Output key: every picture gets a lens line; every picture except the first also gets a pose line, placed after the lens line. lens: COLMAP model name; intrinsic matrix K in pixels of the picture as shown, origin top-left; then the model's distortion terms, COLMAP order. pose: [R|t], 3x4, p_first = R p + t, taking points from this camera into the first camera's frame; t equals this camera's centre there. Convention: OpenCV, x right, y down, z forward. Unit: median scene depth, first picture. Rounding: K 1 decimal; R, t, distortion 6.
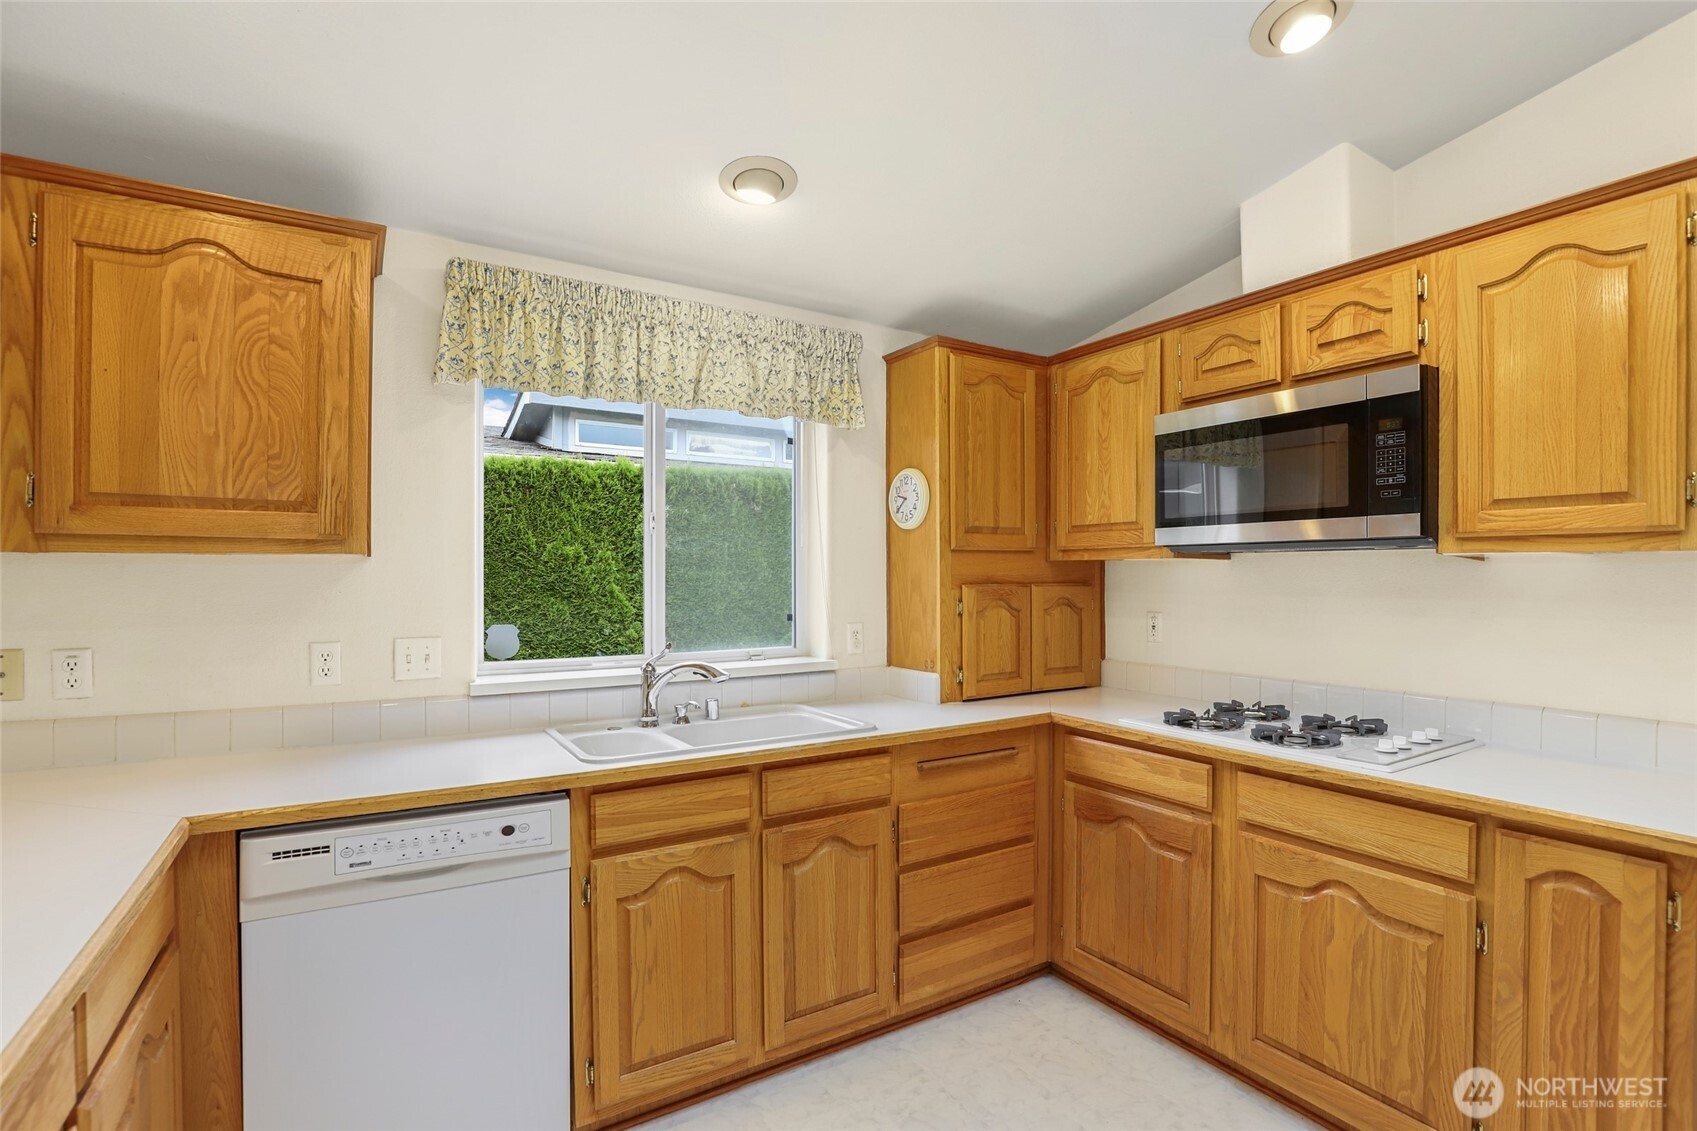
lens RADIAL K [[787.8, 0, 856.0], [0, 787.8, 581.1], [0, 0, 1]] dist [-0.024365, 0.000481]
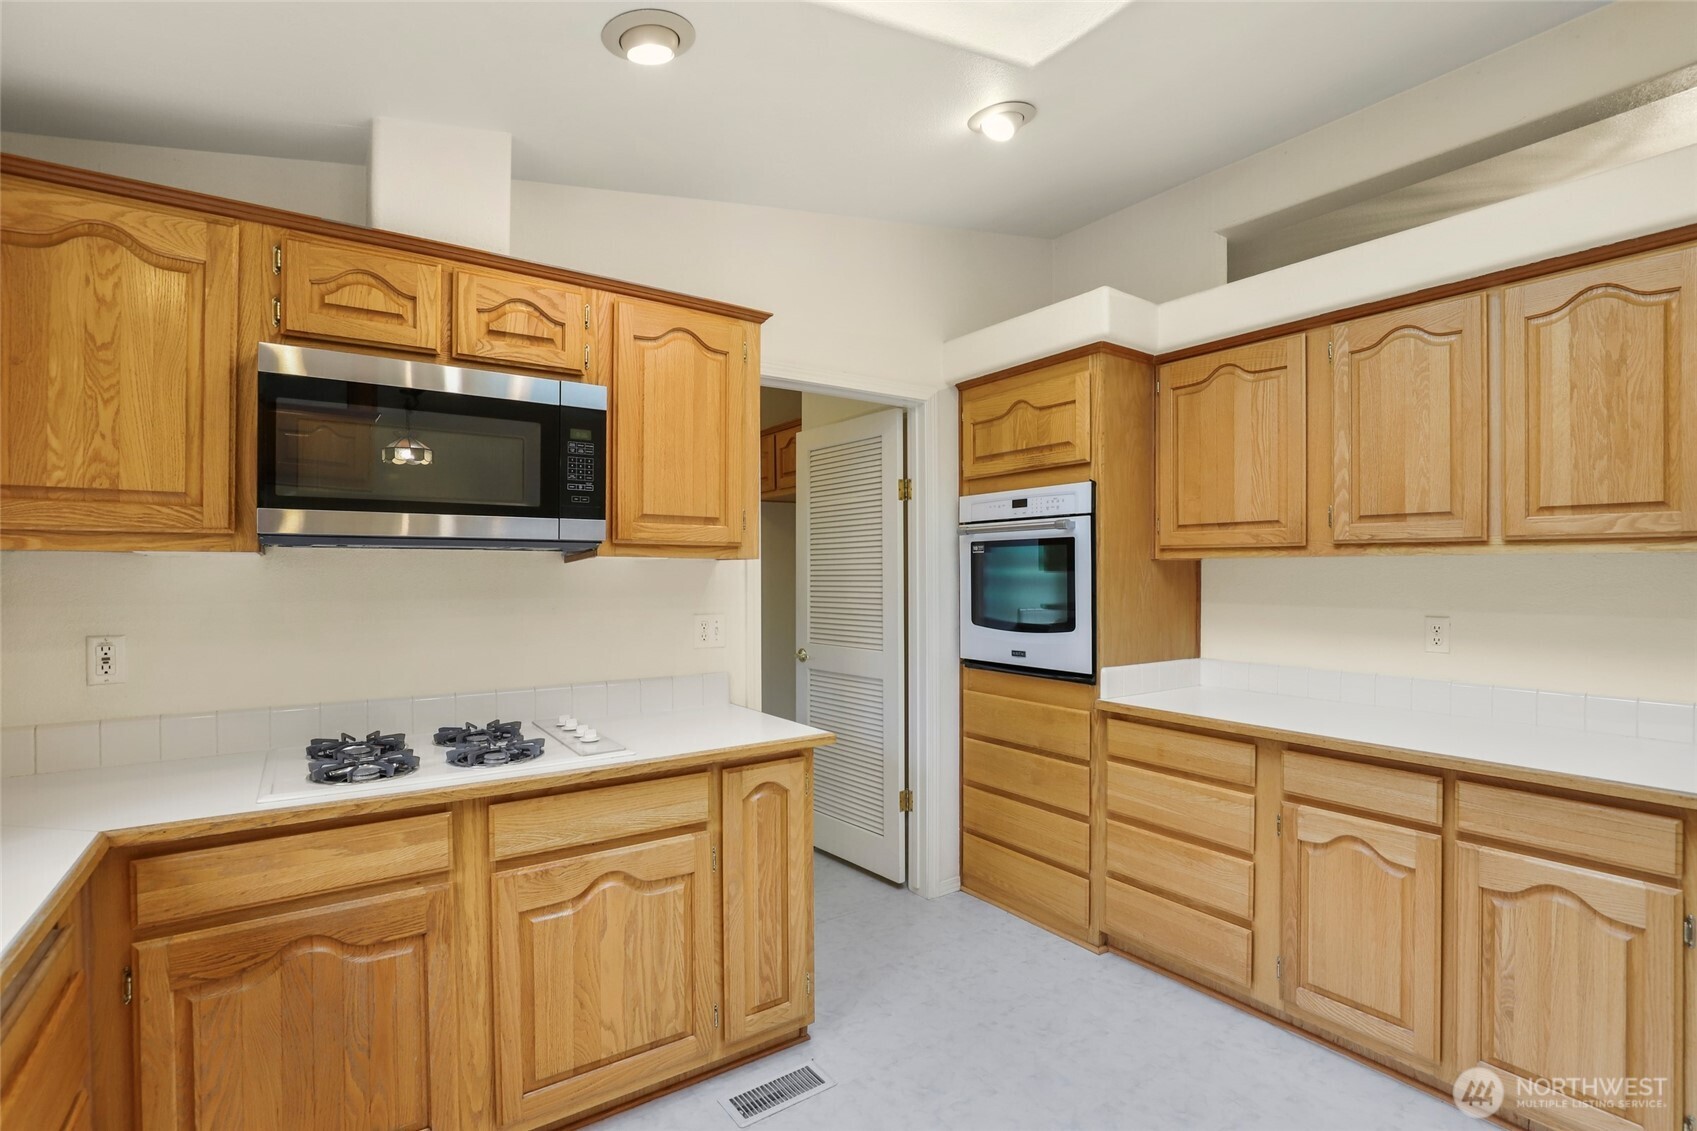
lens RADIAL K [[787.8, 0, 847.3], [0, 787.8, 569.0], [0, 0, 1]] dist [-0.024365, 0.000481]
pose [[-0.045995, -0.000305, 0.998942, -0.420539], [0.006397, 0.999979, 0.000600, -0.015867], [-0.998921, 0.006418, -0.045992, 0.706144]]
